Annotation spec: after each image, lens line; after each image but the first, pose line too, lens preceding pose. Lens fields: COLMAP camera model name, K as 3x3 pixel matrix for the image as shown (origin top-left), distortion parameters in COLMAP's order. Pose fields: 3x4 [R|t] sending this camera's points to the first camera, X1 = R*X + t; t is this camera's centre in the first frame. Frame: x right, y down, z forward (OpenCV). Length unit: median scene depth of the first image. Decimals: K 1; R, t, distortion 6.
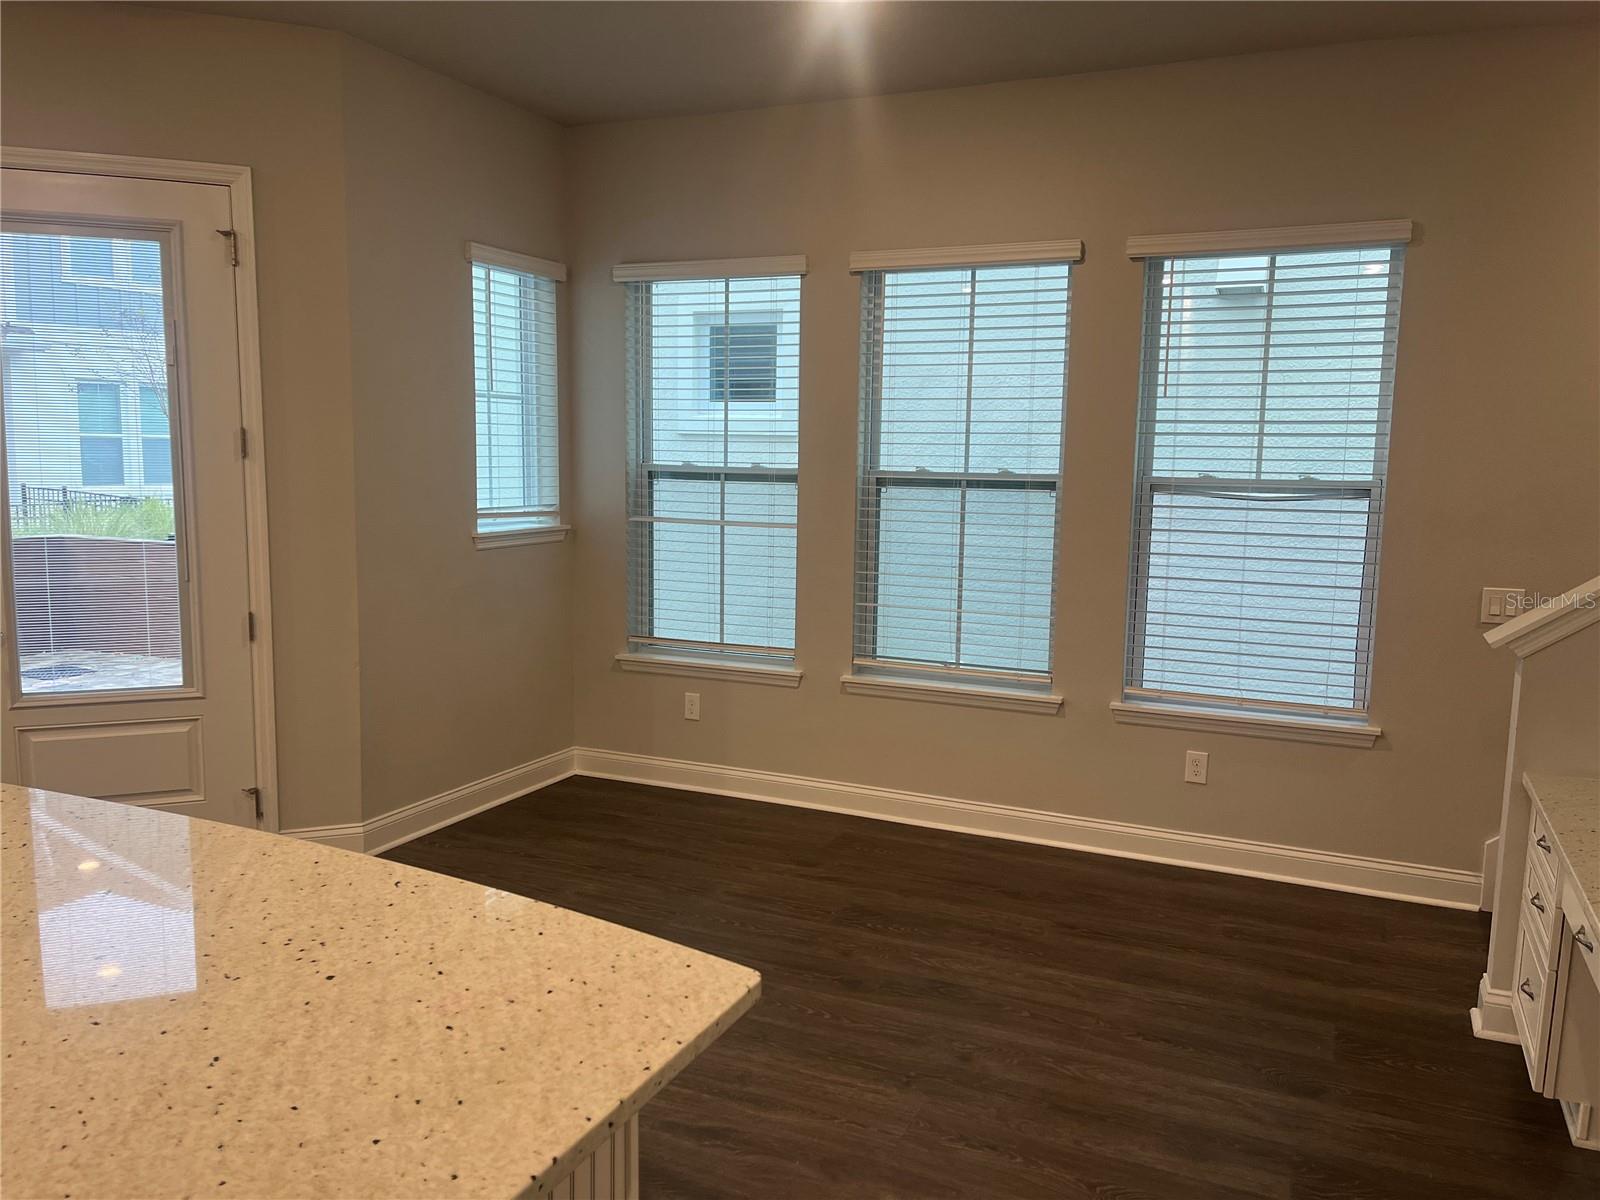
lens RADIAL K [[1209.9, 0, 807.6], [0, 1209.9, 607.6], [0, 0, 1]] dist [0.078539, -0.090036]
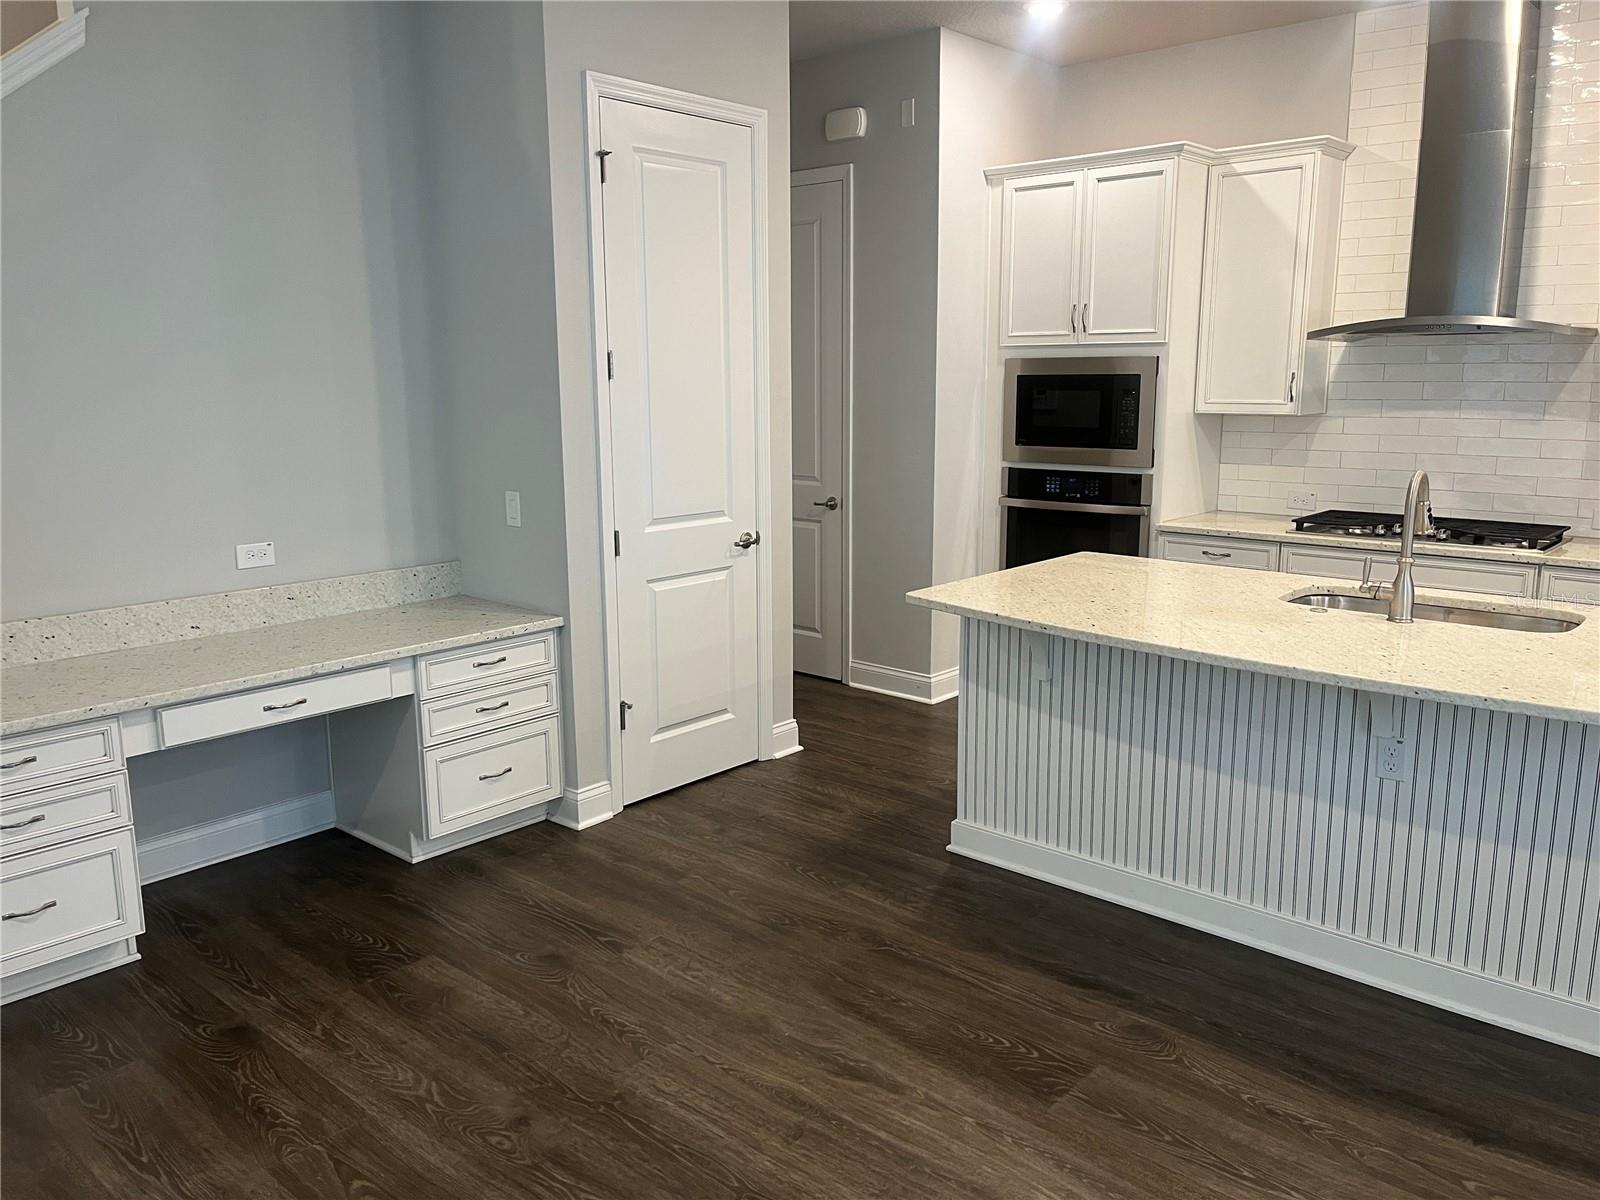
lens RADIAL K [[1212.0, 0, 810.5], [0, 1212.0, 597.7], [0, 0, 1]] dist [0.081354, -0.102984]
pose [[-0.955538, -0.068578, 0.286783, -0.195938], [0.025825, 0.949379, 0.313069, -0.156331], [-0.293736, 0.306556, -0.905397, 1.166158]]
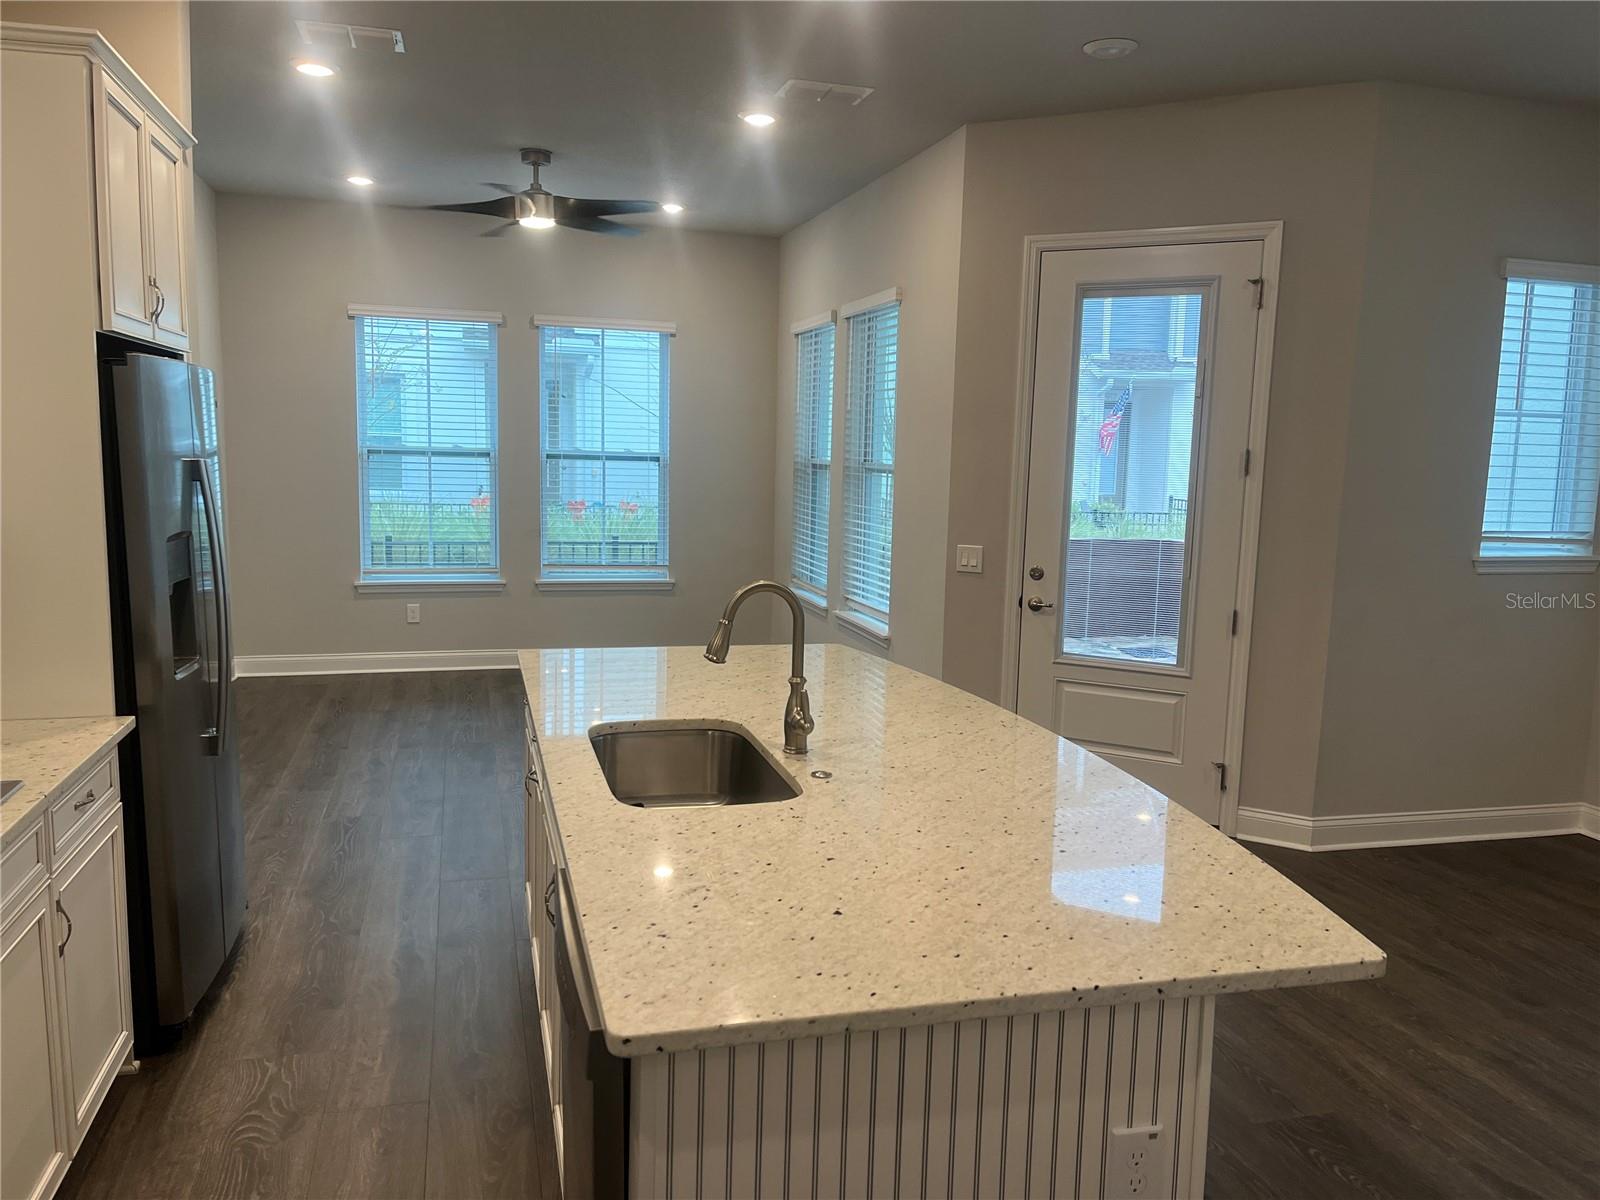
lens RADIAL K [[1212.0, 0, 810.5], [0, 1212.0, 597.7], [0, 0, 1]] dist [0.081354, -0.102984]
pose [[0.642186, 0.097446, -0.760329, 0.160374], [-0.115473, 0.992866, 0.029719, 0.004423], [0.757801, 0.068712, 0.648857, -0.043097]]
